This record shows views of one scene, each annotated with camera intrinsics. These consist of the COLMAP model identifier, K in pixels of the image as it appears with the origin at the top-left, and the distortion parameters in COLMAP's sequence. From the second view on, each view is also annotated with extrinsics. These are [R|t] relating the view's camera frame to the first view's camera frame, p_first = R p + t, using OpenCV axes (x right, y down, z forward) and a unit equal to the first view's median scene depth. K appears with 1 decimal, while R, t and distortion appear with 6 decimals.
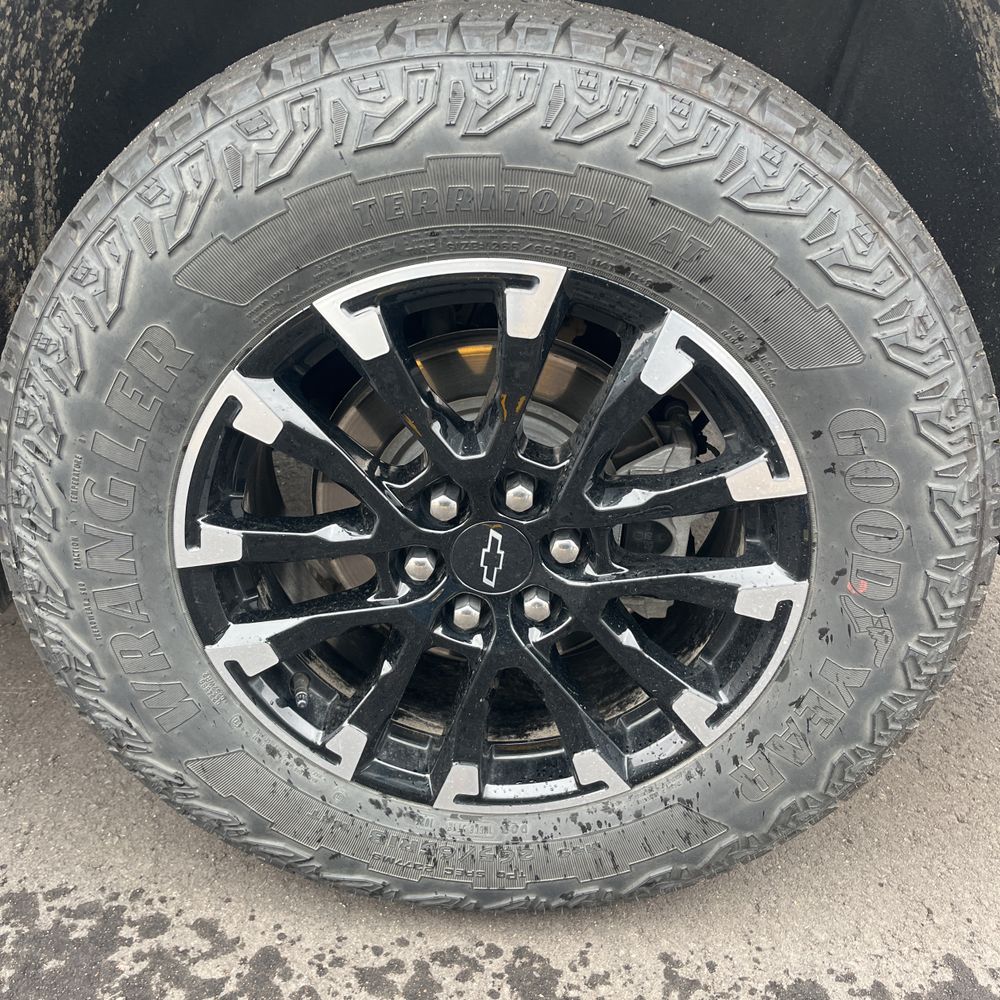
lens RADIAL K [[1014.5, 0, 507.6], [0, 1014.5, 497.6], [0, 0, 1]] dist [0.021115, -0.022002]
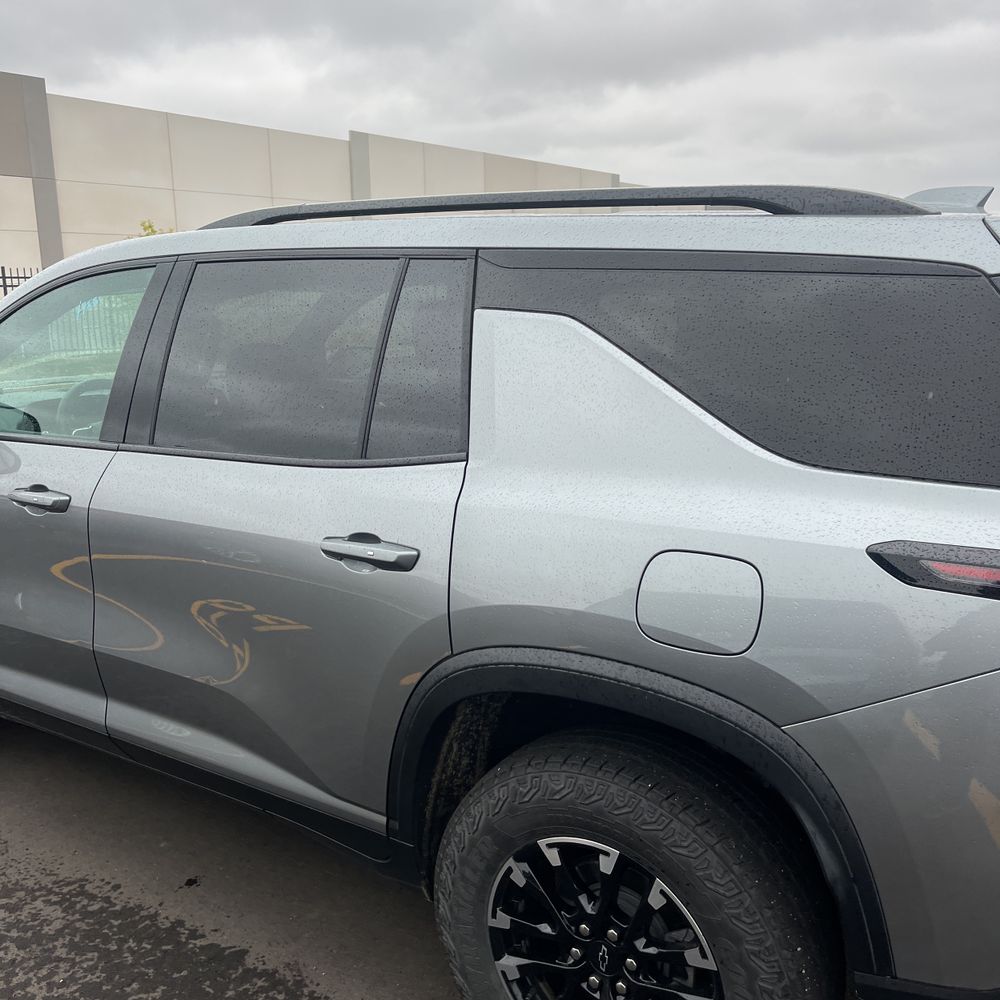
lens RADIAL K [[1014.5, 0, 507.6], [0, 1014.5, 497.6], [0, 0, 1]] dist [0.021115, -0.022002]
pose [[0.843255, 0.055892, -0.534601, 1.129261], [-0.199740, 0.955943, -0.215119, -0.461772], [0.499024, 0.288181, 0.817268, -1.512972]]
